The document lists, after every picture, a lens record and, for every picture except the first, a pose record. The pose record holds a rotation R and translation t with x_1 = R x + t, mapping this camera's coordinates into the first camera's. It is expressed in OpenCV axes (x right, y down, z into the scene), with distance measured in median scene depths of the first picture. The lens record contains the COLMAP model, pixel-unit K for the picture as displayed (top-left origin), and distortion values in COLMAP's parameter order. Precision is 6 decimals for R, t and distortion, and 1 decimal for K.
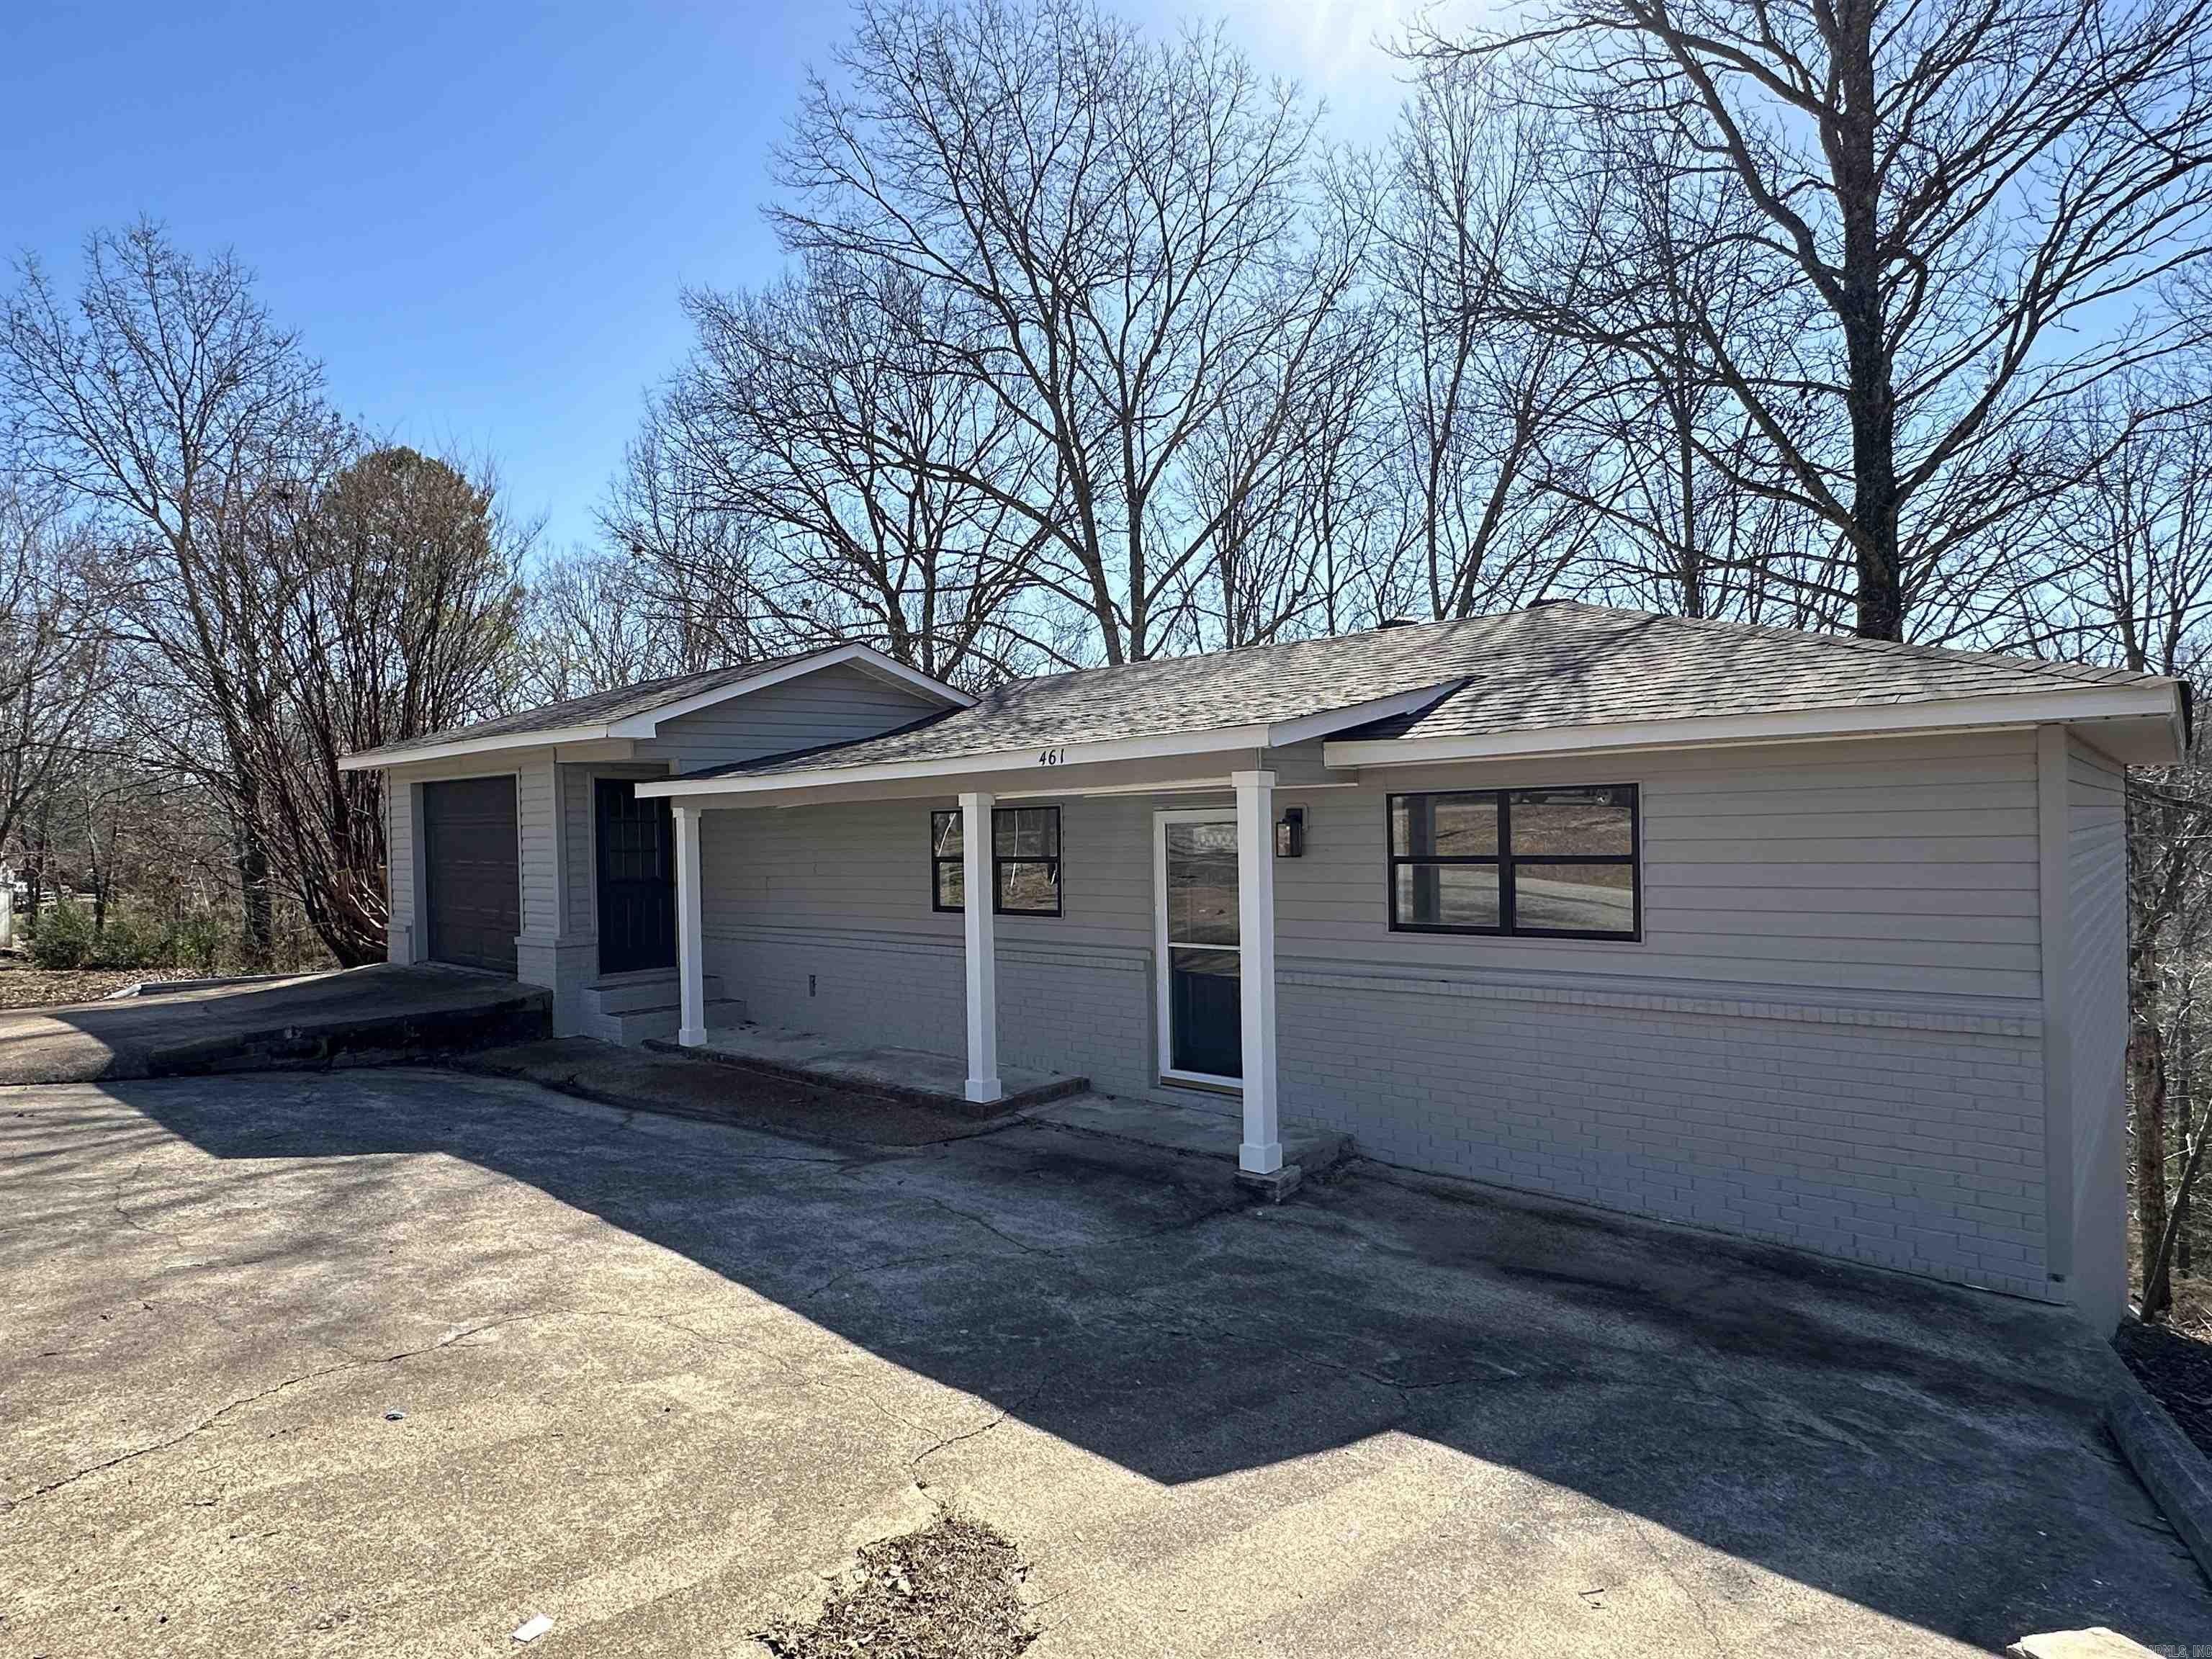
lens RADIAL K [[1231.8, 0, 1104.0], [0, 1231.8, 835.1], [0, 0, 1]] dist [0.000637, -0.000212]
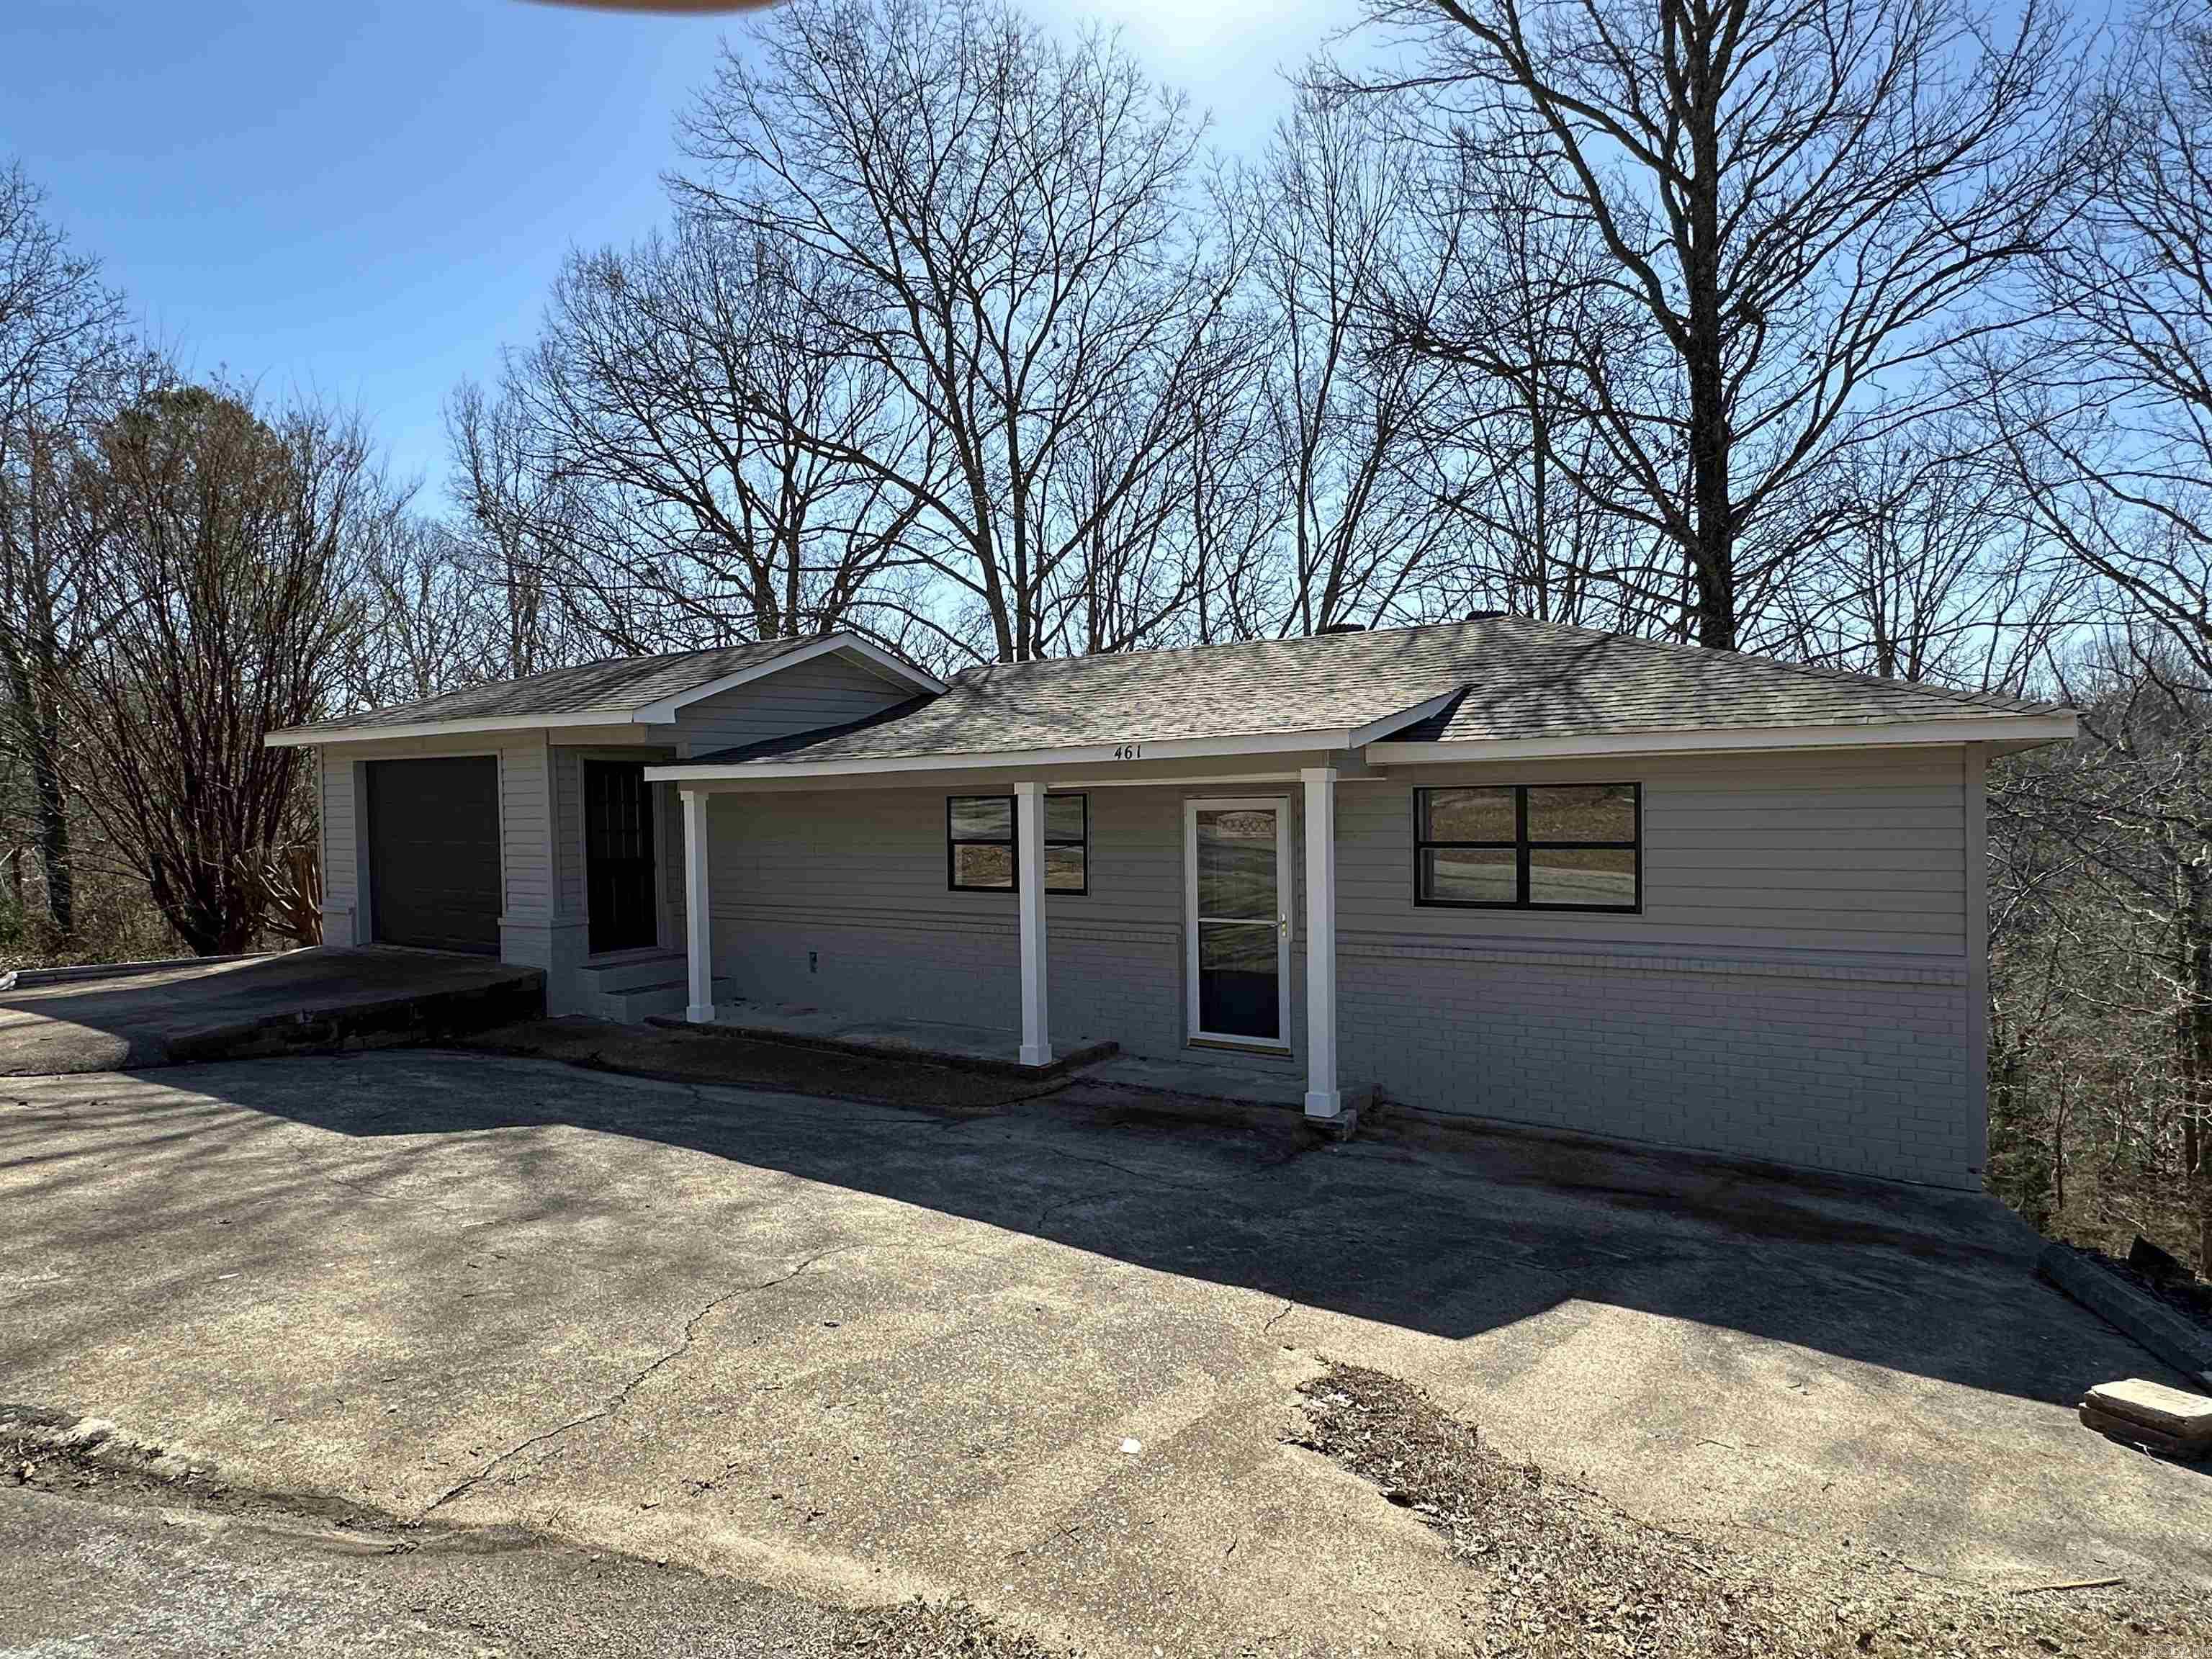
lens RADIAL K [[1231.8, 0, 1096.5], [0, 1231.8, 828.6], [0, 0, 1]] dist [0.000637, -0.000212]
pose [[0.988534, 0.001589, 0.150987, -0.239387], [-0.003929, 0.999877, 0.015199, -0.011258], [-0.150944, -0.015618, 0.988419, -0.095840]]
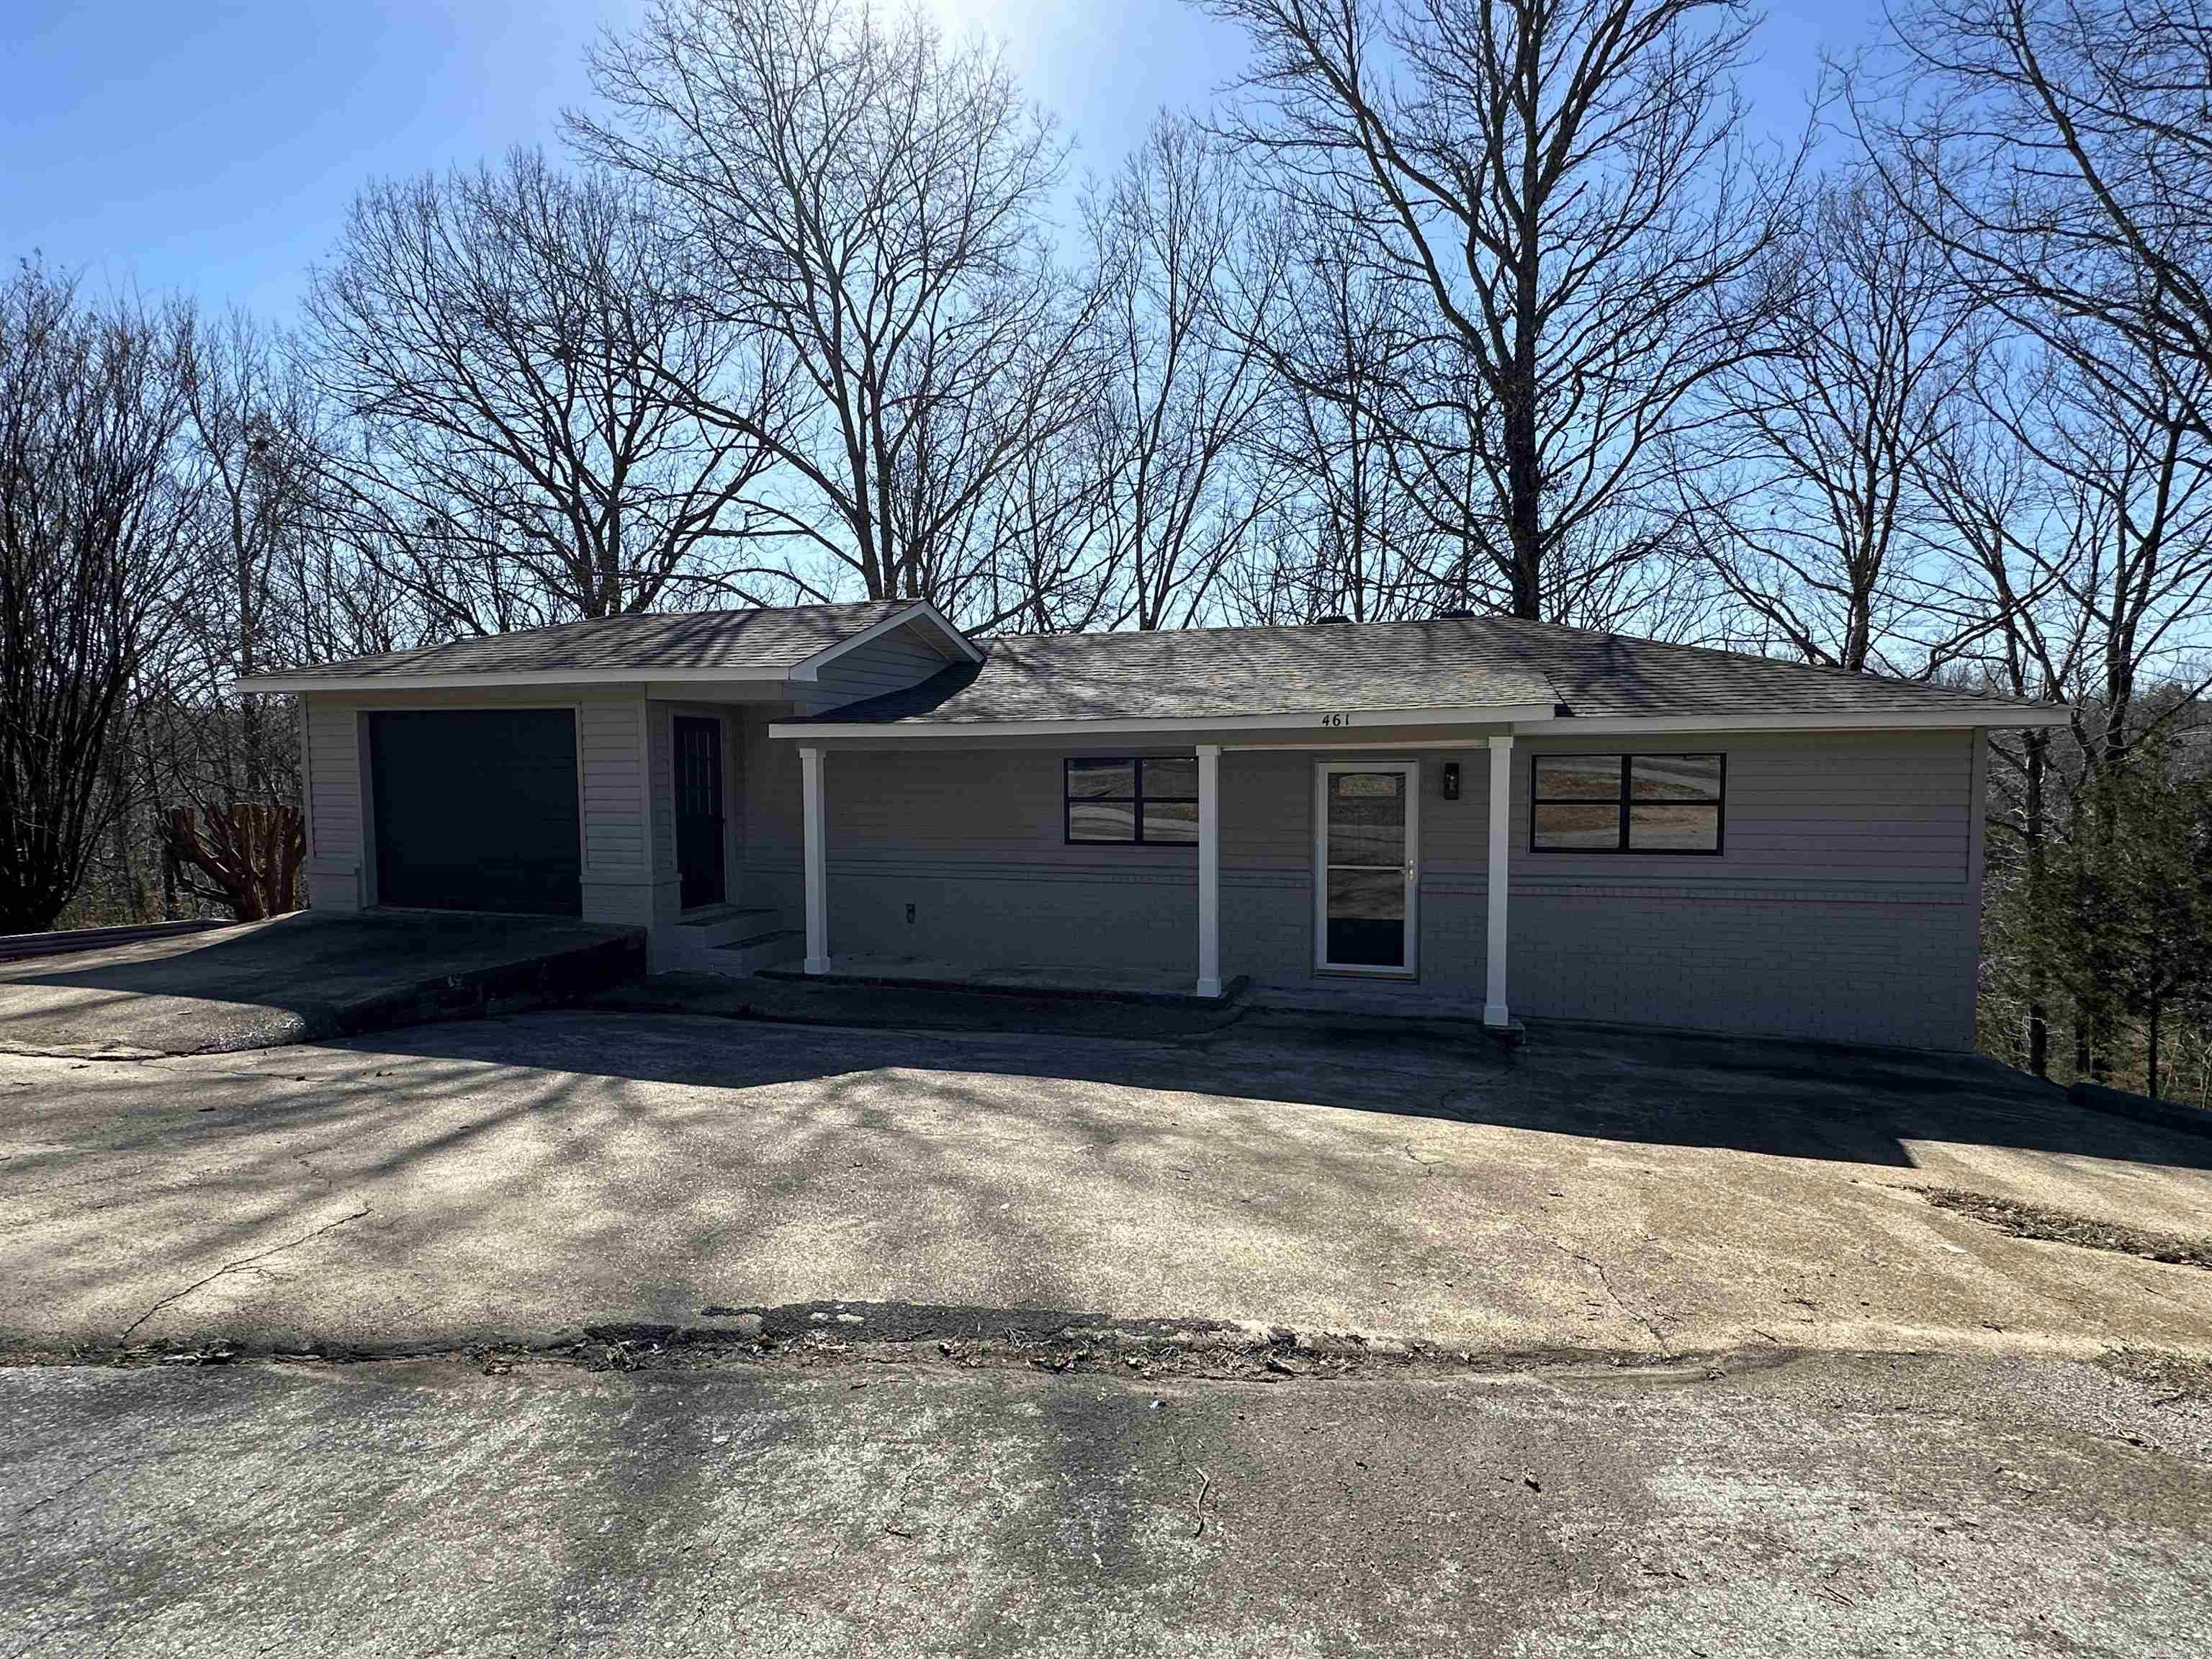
lens RADIAL K [[1124.9, 0, 1109.1], [0, 1124.9, 832.8], [0, 0, 1]] dist [0.003752, -0.002433]
pose [[0.910513, -0.006085, 0.413437, -0.744490], [-0.013624, 0.998907, 0.044706, 0.004480], [-0.413257, -0.046338, 0.909435, 0.030253]]
